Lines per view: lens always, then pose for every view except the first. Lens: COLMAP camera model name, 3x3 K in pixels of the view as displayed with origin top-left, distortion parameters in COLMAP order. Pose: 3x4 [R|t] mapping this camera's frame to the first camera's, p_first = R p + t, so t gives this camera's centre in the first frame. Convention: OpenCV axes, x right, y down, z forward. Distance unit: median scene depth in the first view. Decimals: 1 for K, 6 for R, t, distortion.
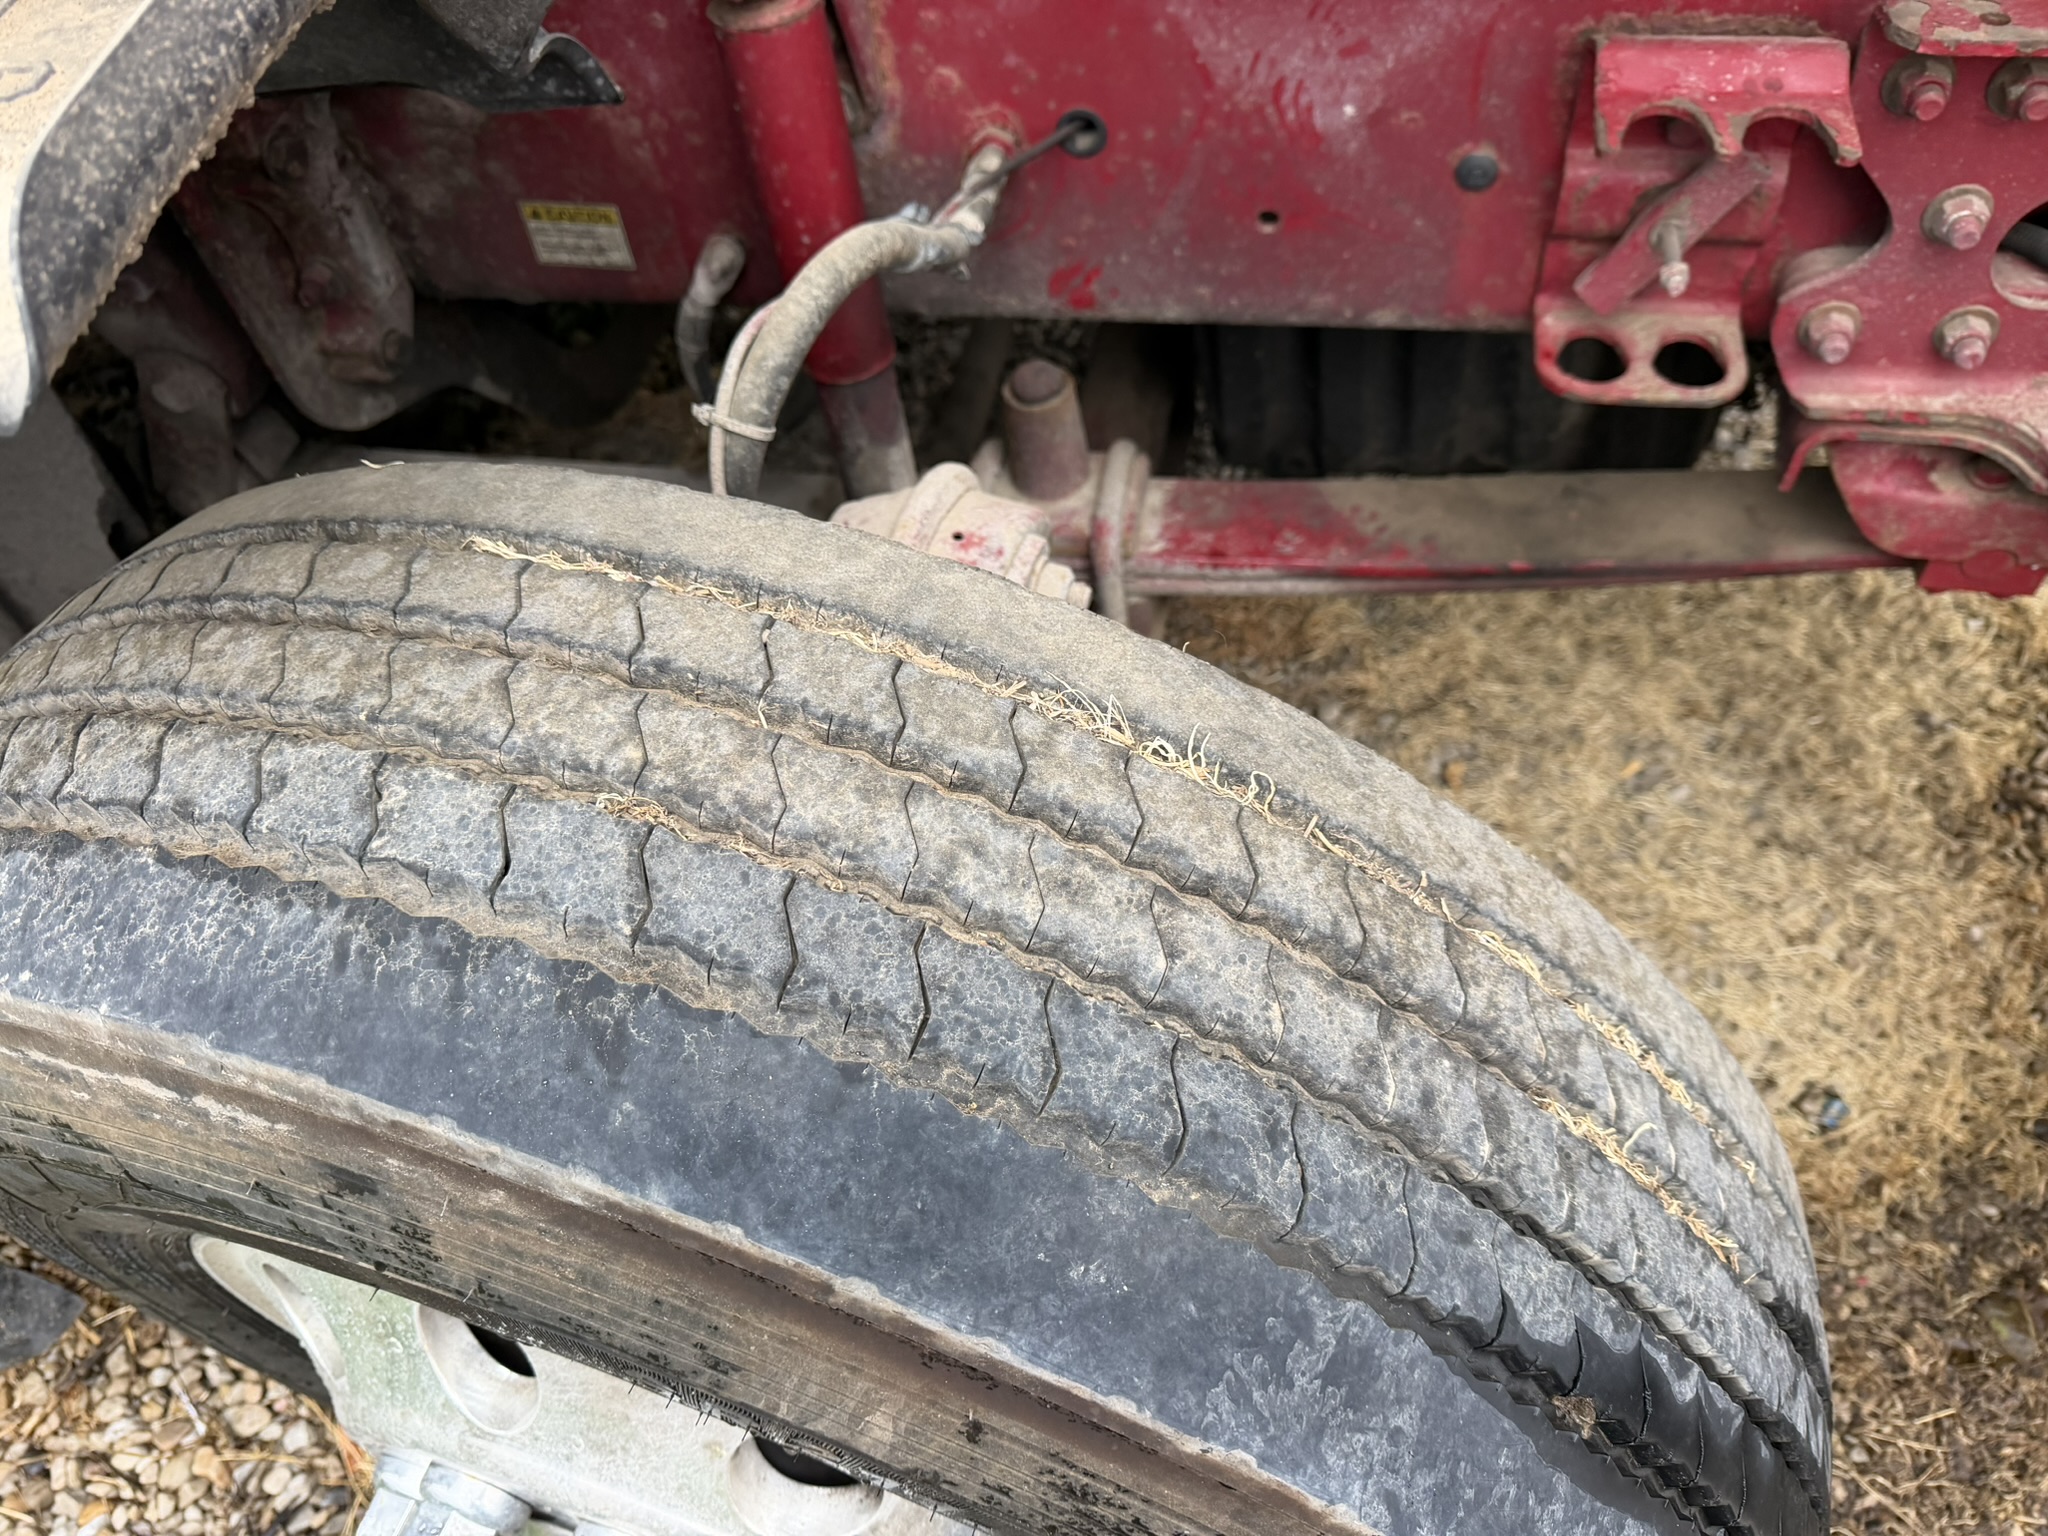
lens RADIAL K [[1454.2, 0, 993.6], [0, 1454.2, 798.6], [0, 0, 1]] dist [0.007782, -0.048450]
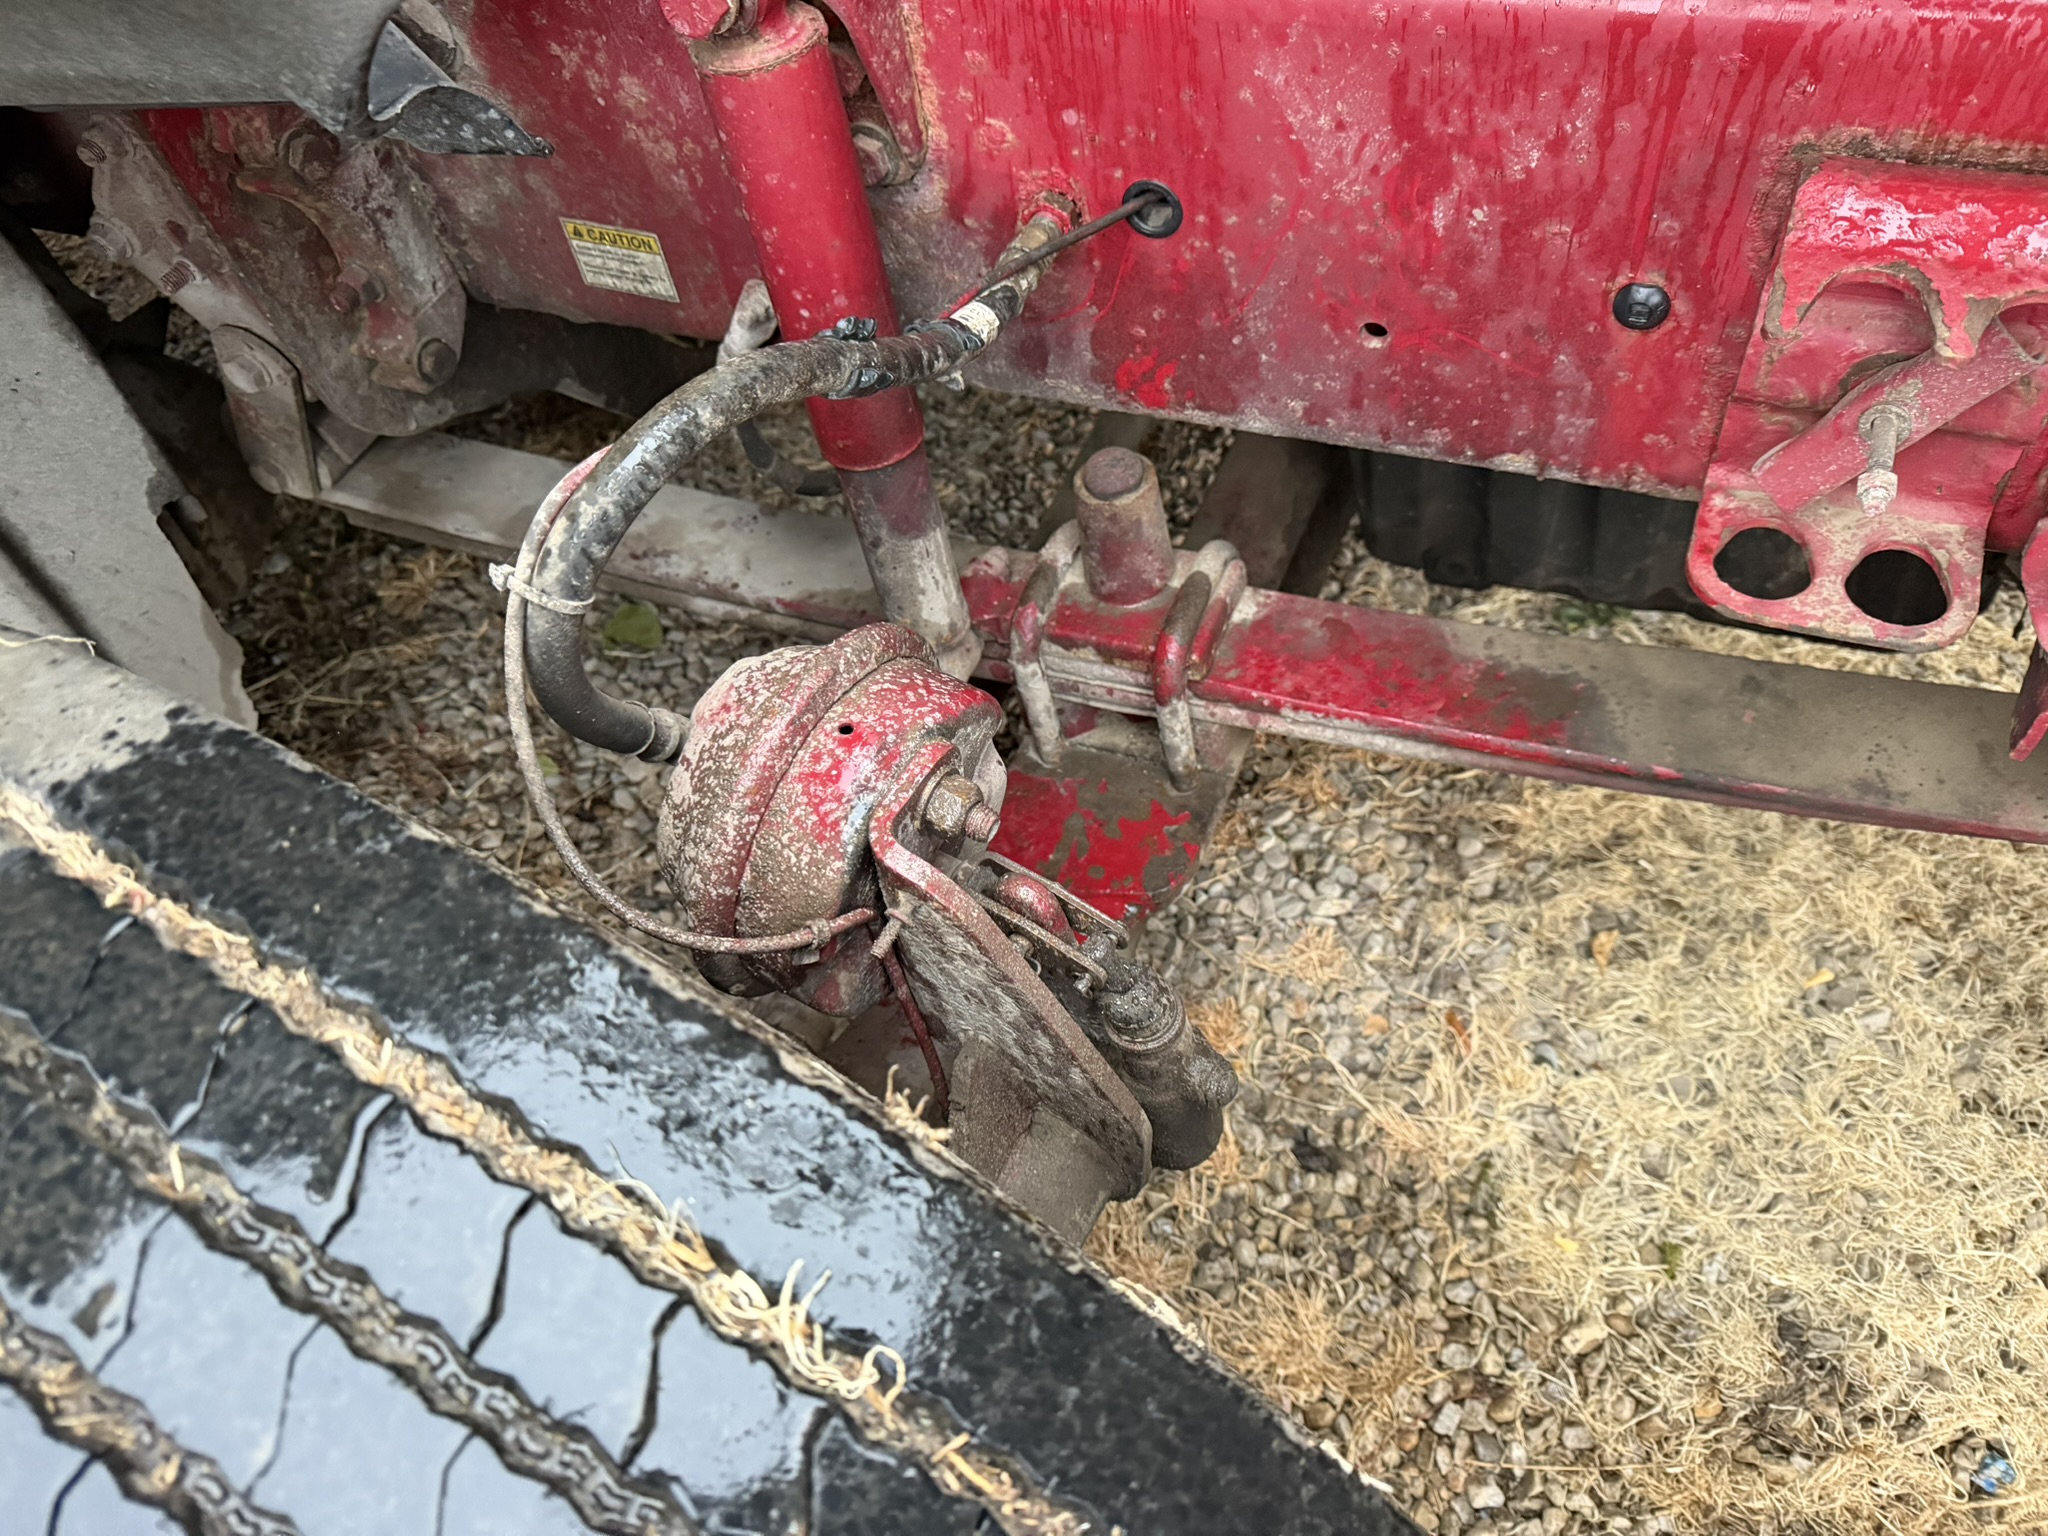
lens RADIAL K [[1434.2, 0, 1005.3], [0, 1434.2, 770.6], [0, 0, 1]] dist [-0.014115, 0.000420]
pose [[0.975297, 0.147459, -0.164471, 0.138458], [-0.143141, 0.988978, 0.037868, -0.142032], [0.168242, -0.013390, 0.985655, 0.161410]]
